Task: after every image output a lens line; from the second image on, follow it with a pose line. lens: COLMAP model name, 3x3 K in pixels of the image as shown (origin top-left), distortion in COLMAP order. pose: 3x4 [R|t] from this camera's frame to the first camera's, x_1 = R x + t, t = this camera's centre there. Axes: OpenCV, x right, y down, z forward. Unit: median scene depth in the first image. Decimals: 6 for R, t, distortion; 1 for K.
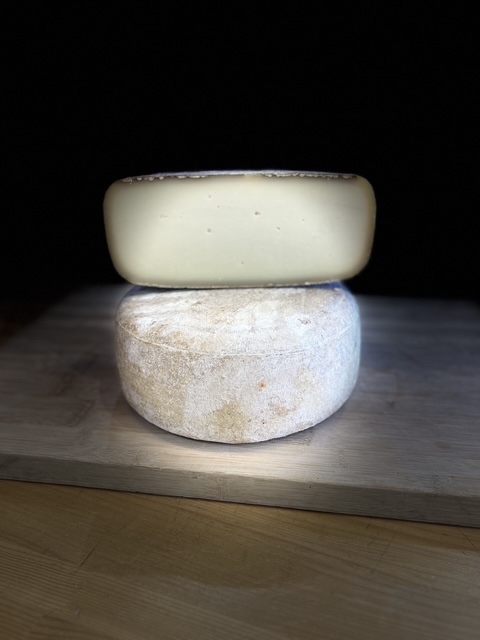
lens RADIAL K [[507.2, 0, 236.1], [0, 507.2, 325.8], [0, 0, 1]] dist [0.005153, -0.026787]
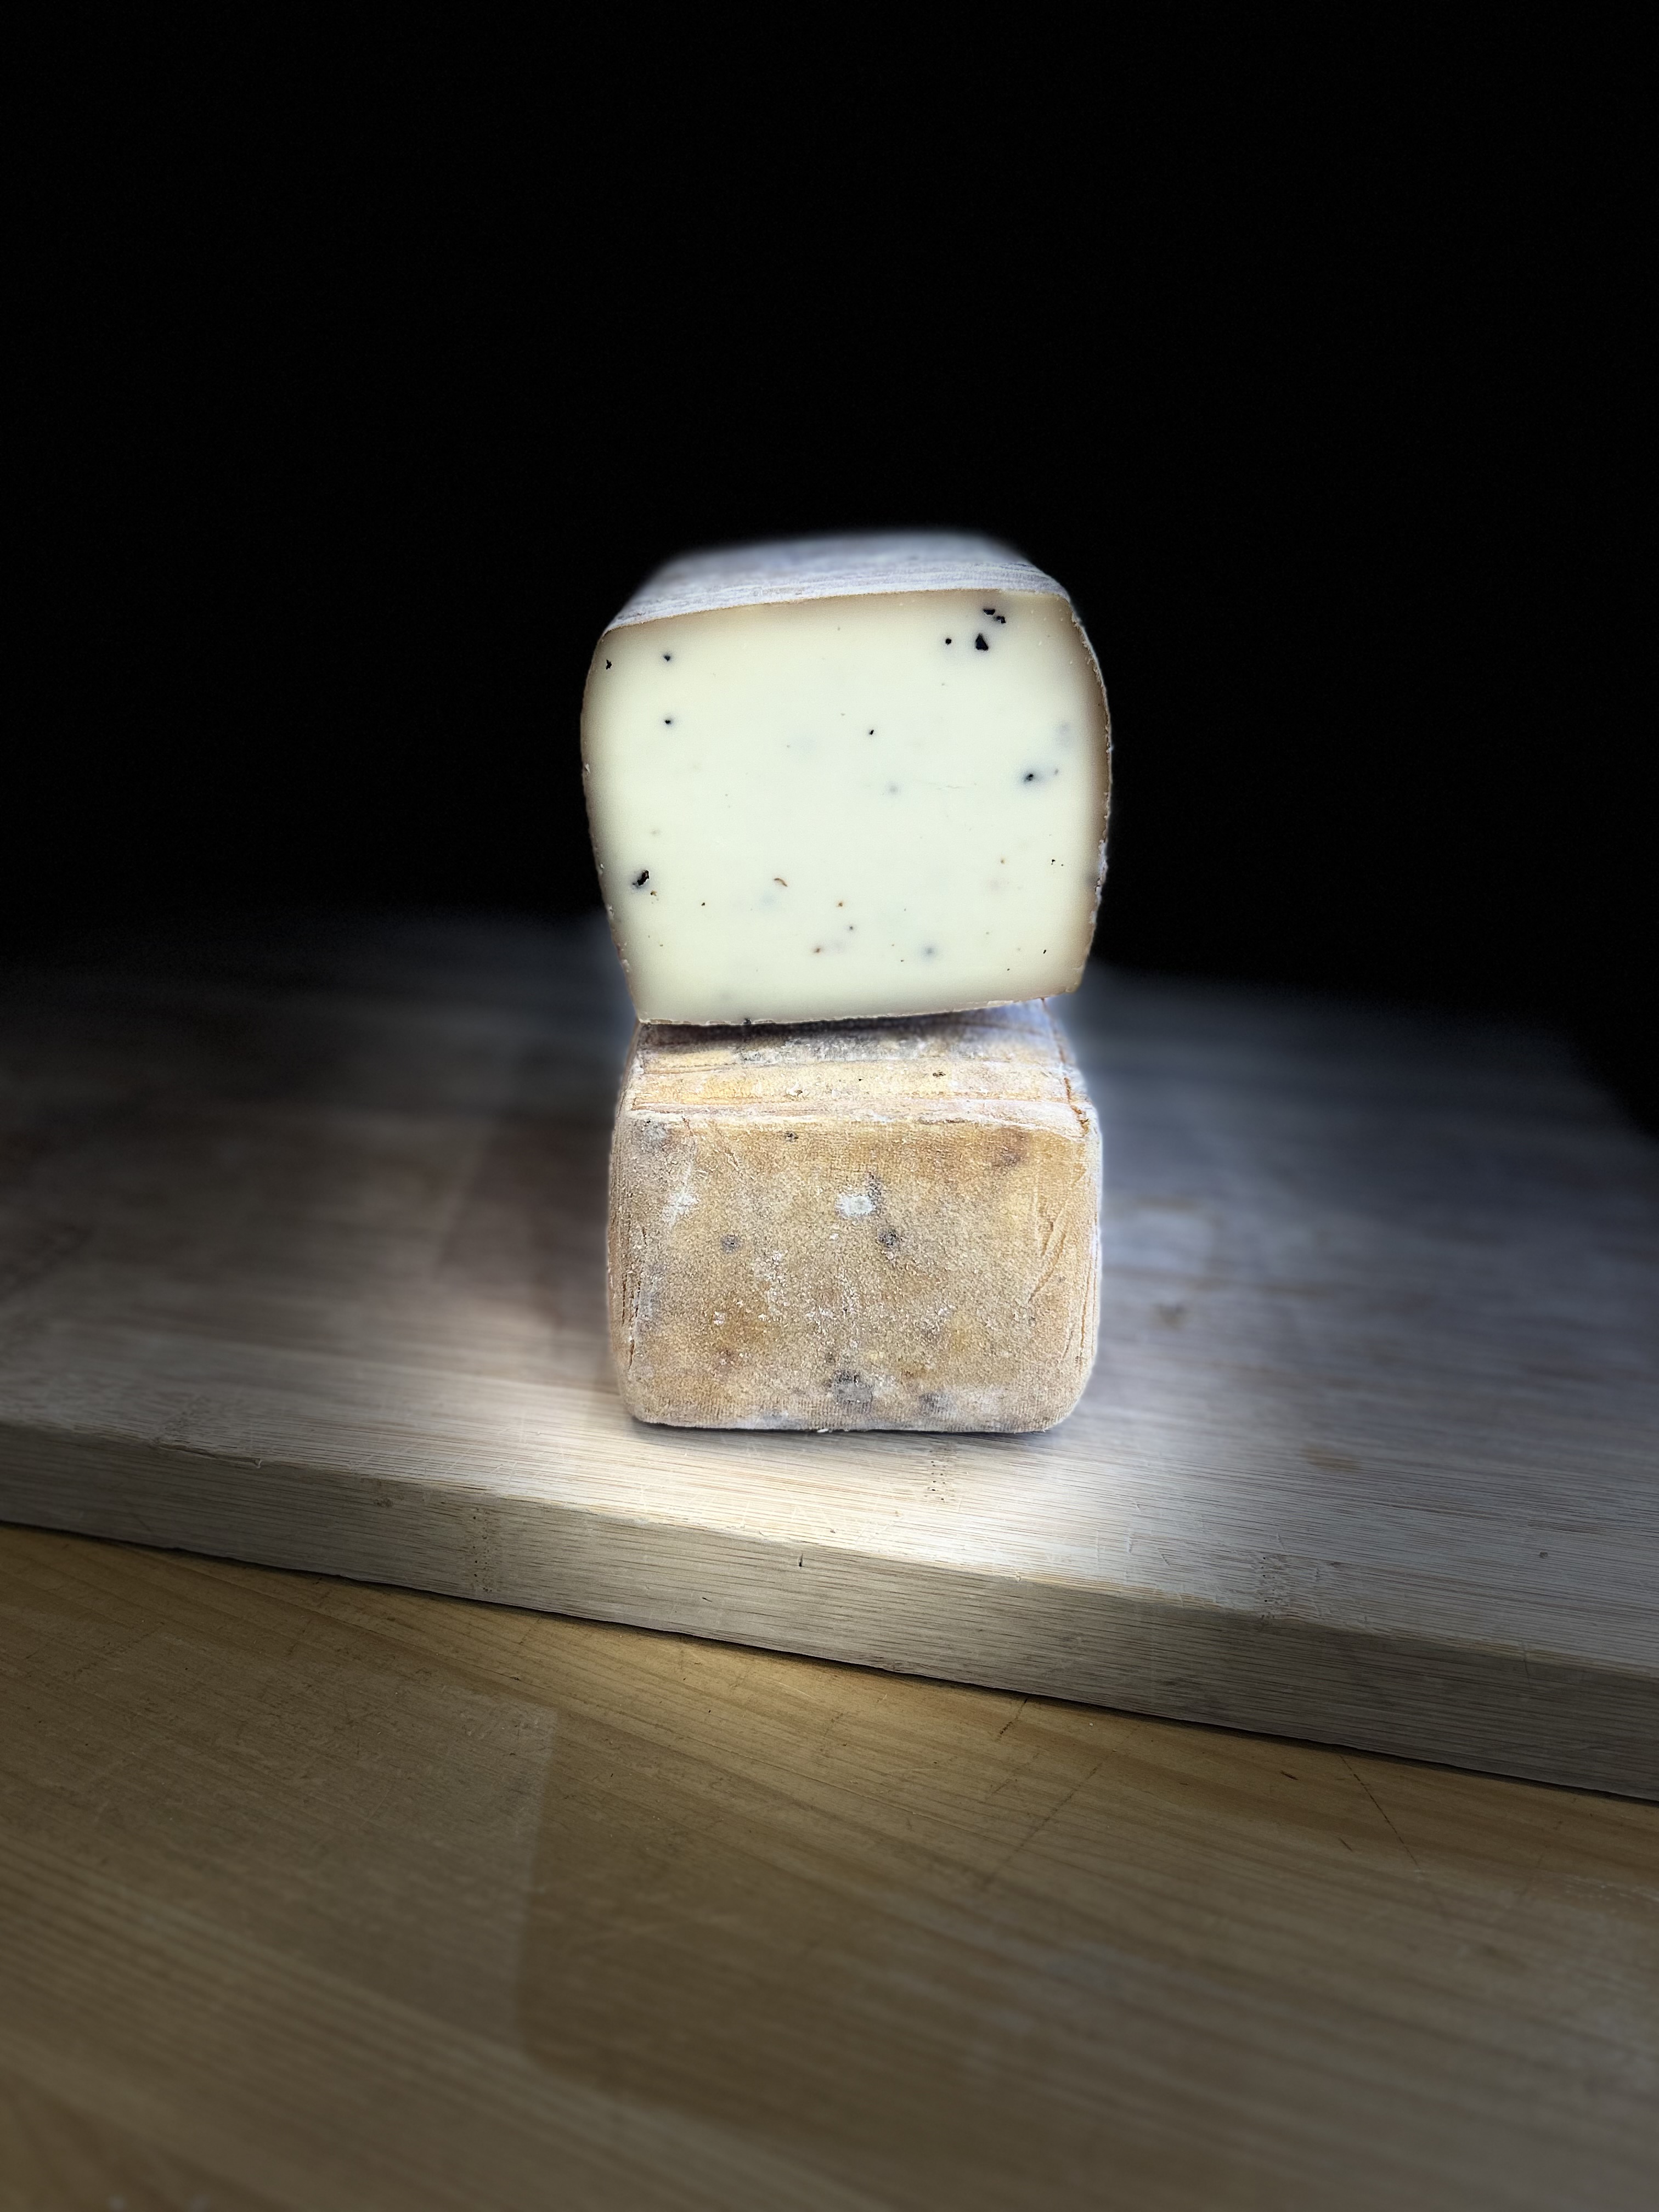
lens RADIAL K [[1752.9, 0, 829.3], [0, 1752.9, 1128.4], [0, 0, 1]] dist [0.005153, -0.026787]
pose [[0.997357, 0.072354, -0.006611, 0.150939], [-0.072468, 0.997188, -0.019116, 0.107747], [0.005209, 0.019544, 0.999795, 0.078593]]
